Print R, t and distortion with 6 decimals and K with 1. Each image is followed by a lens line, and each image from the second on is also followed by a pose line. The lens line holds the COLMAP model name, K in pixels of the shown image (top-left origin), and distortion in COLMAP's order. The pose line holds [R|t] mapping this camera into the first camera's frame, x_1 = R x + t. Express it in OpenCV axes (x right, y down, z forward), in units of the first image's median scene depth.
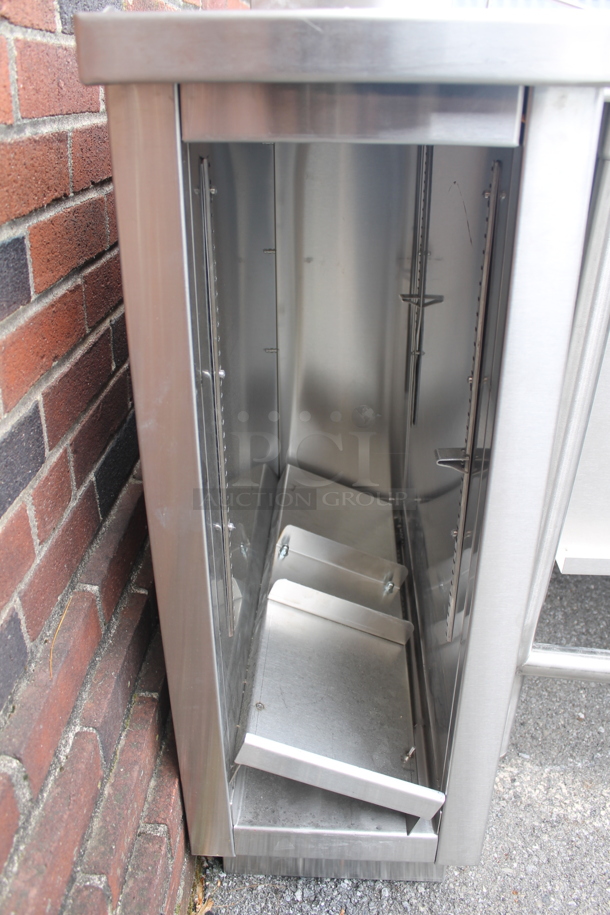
lens RADIAL K [[766.7, 0, 305.2], [0, 766.7, 452.9], [0, 0, 1]] dist [-0.108137, 0.079225]
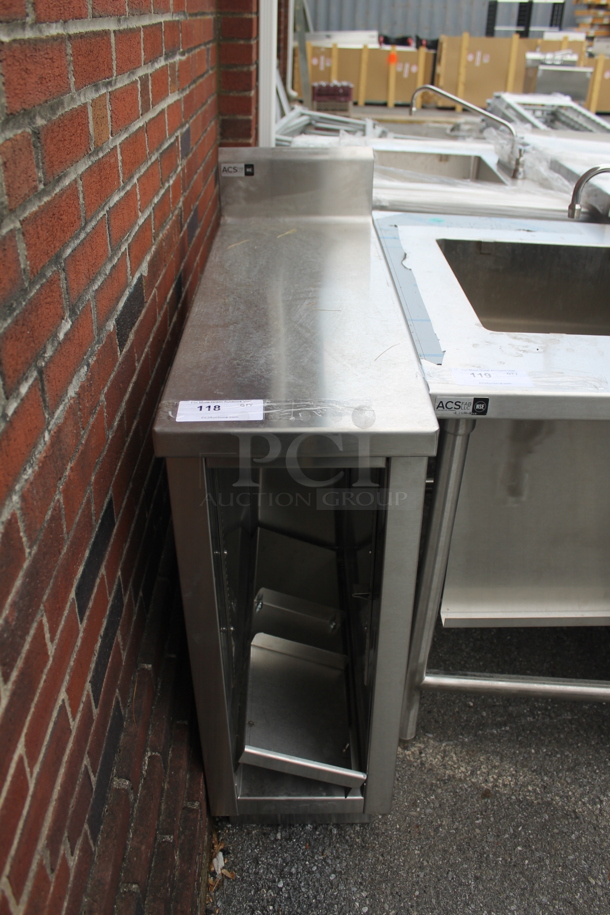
lens RADIAL K [[766.7, 0, 300.9], [0, 766.7, 457.3], [0, 0, 1]] dist [-0.108137, 0.079225]
pose [[0.998359, -0.032746, 0.046987, -0.010741], [0.028681, 0.995992, 0.084719, -0.332059], [-0.049573, -0.083233, 0.995296, -0.505344]]
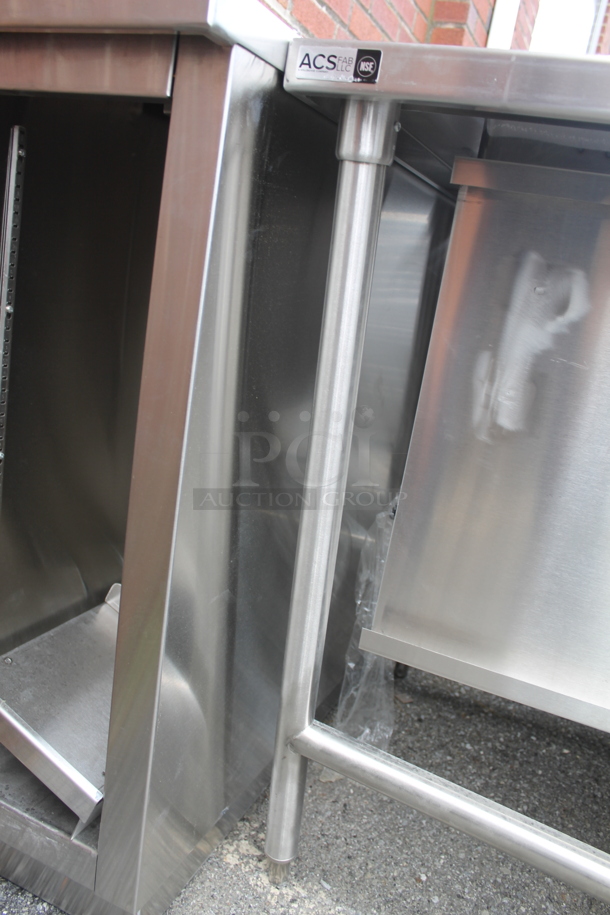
lens RADIAL K [[766.7, 0, 303.5], [0, 766.7, 459.7], [0, 0, 1]] dist [-0.108137, 0.079225]
pose [[0.926535, 0.220711, -0.304663, 0.410557], [-0.288576, 0.936515, -0.199157, 0.120945], [0.241365, 0.272444, 0.931406, 0.060539]]
